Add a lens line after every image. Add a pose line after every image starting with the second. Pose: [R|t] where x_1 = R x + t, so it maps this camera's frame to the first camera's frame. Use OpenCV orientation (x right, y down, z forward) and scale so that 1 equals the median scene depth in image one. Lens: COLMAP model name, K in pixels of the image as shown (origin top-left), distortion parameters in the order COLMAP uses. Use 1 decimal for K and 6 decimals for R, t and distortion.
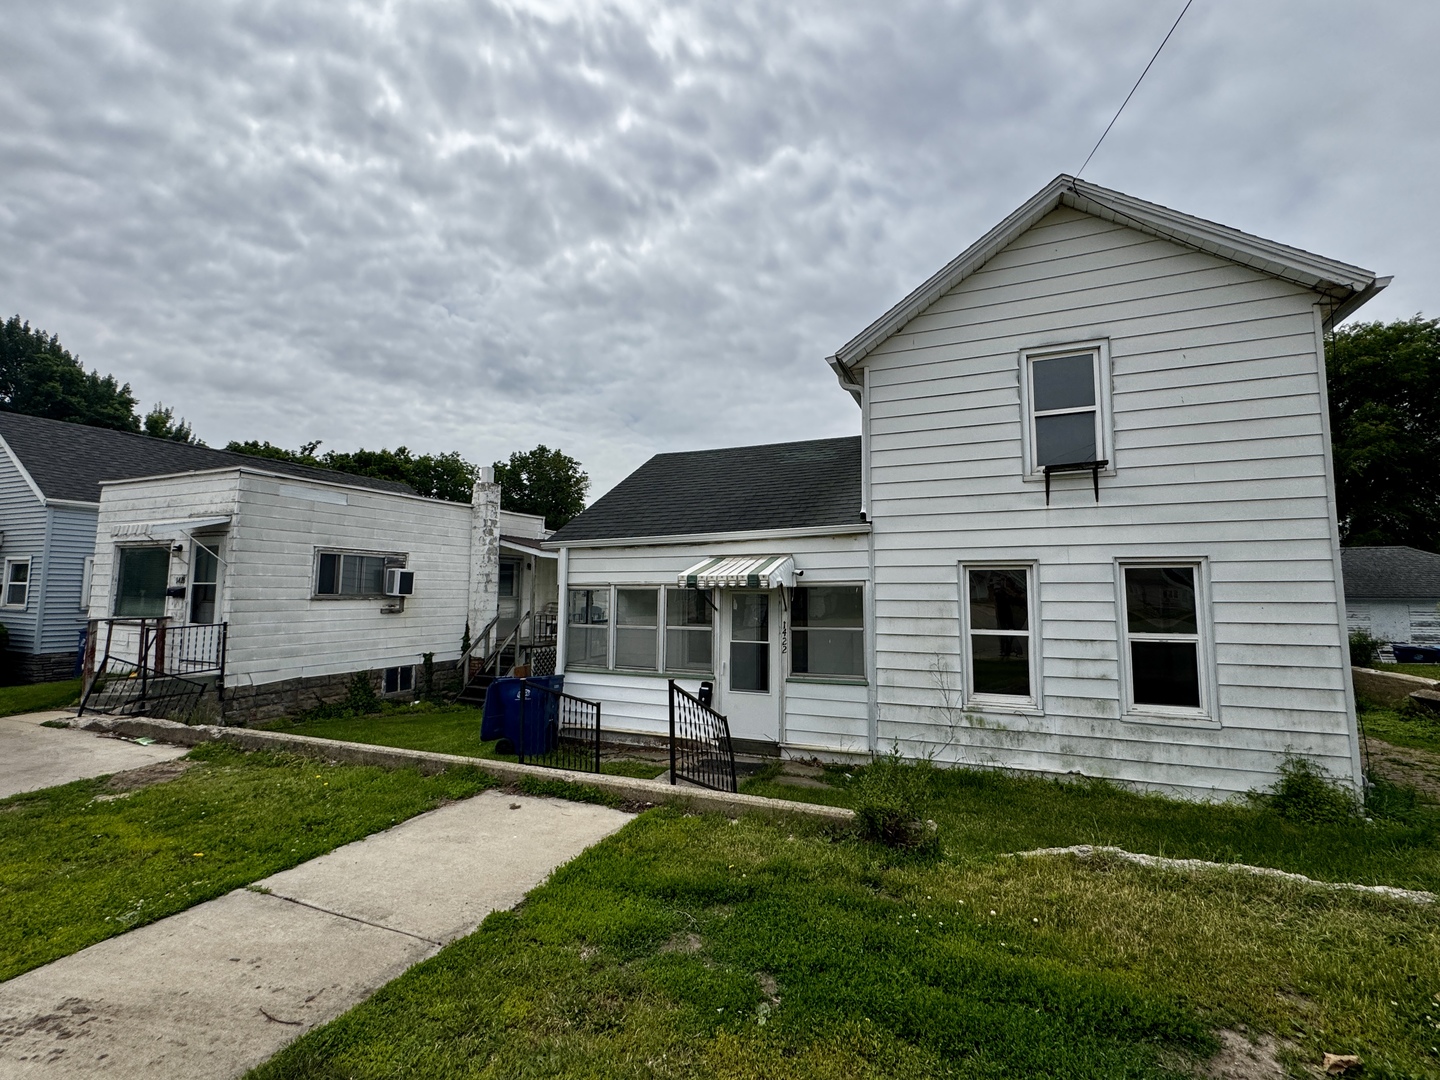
lens RADIAL K [[571.9, 0, 720.0], [0, 571.9, 540.0], [0, 0, 1]] dist [0.010797, -0.000020]
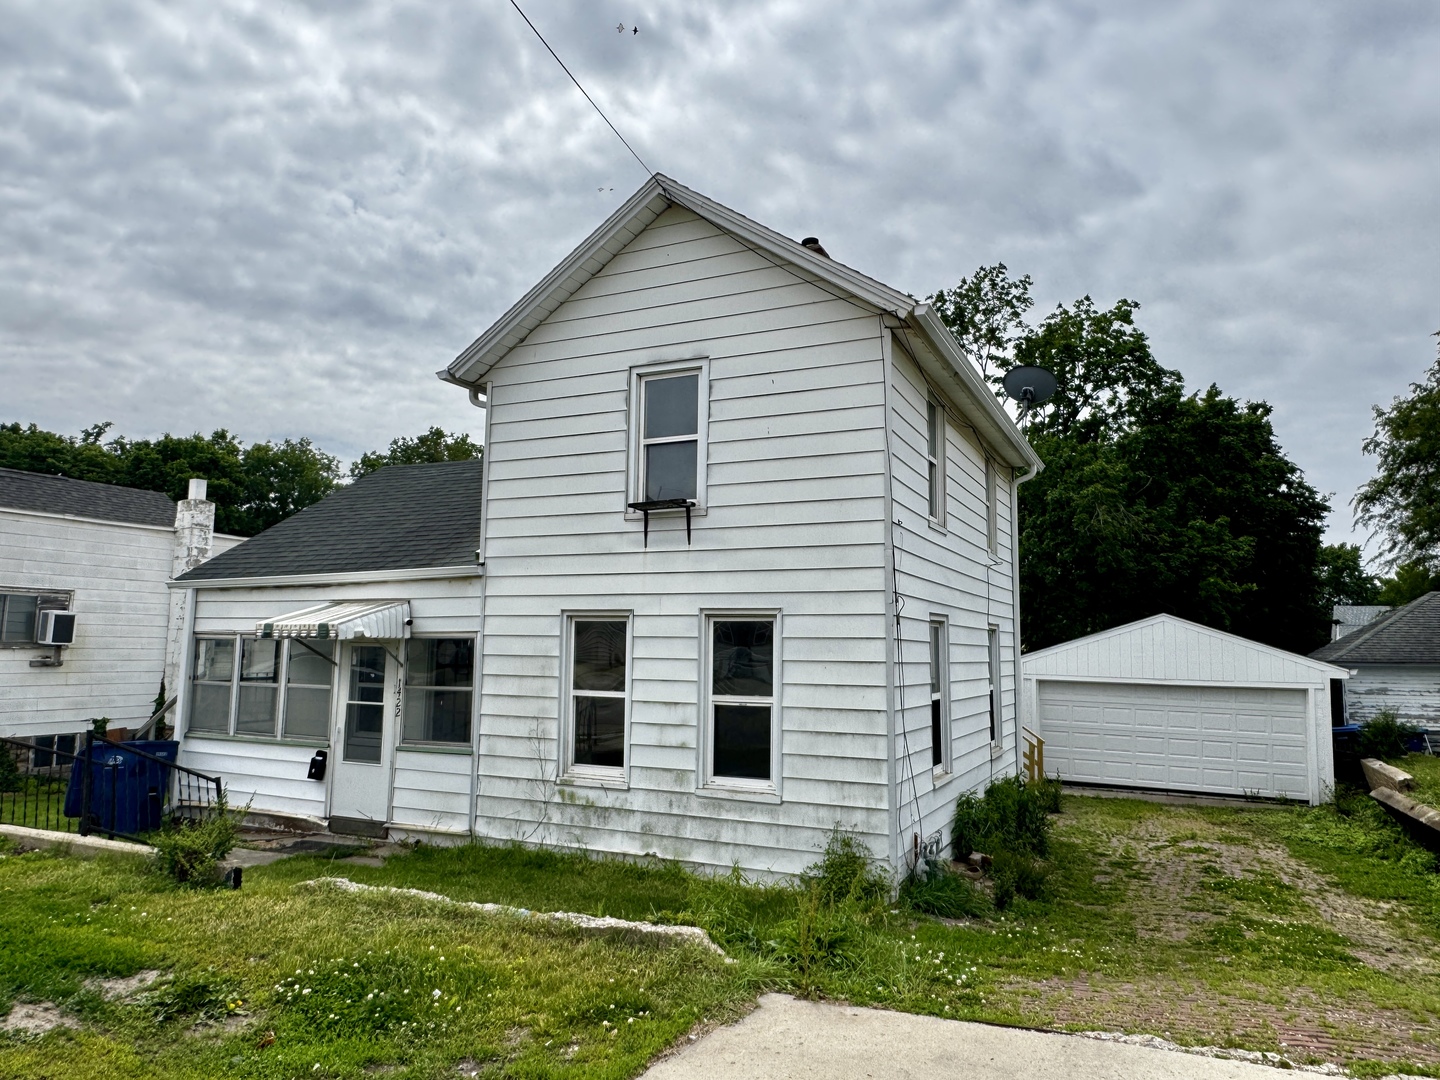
lens RADIAL K [[964.6, 0, 717.8], [0, 964.6, 555.4], [0, 0, 1]] dist [0.015023, 0.031950]
pose [[0.996294, 0.011791, -0.085206, 0.739691], [-0.013497, 0.999719, -0.019475, -0.020007], [0.084952, 0.020552, 0.996173, -0.409372]]
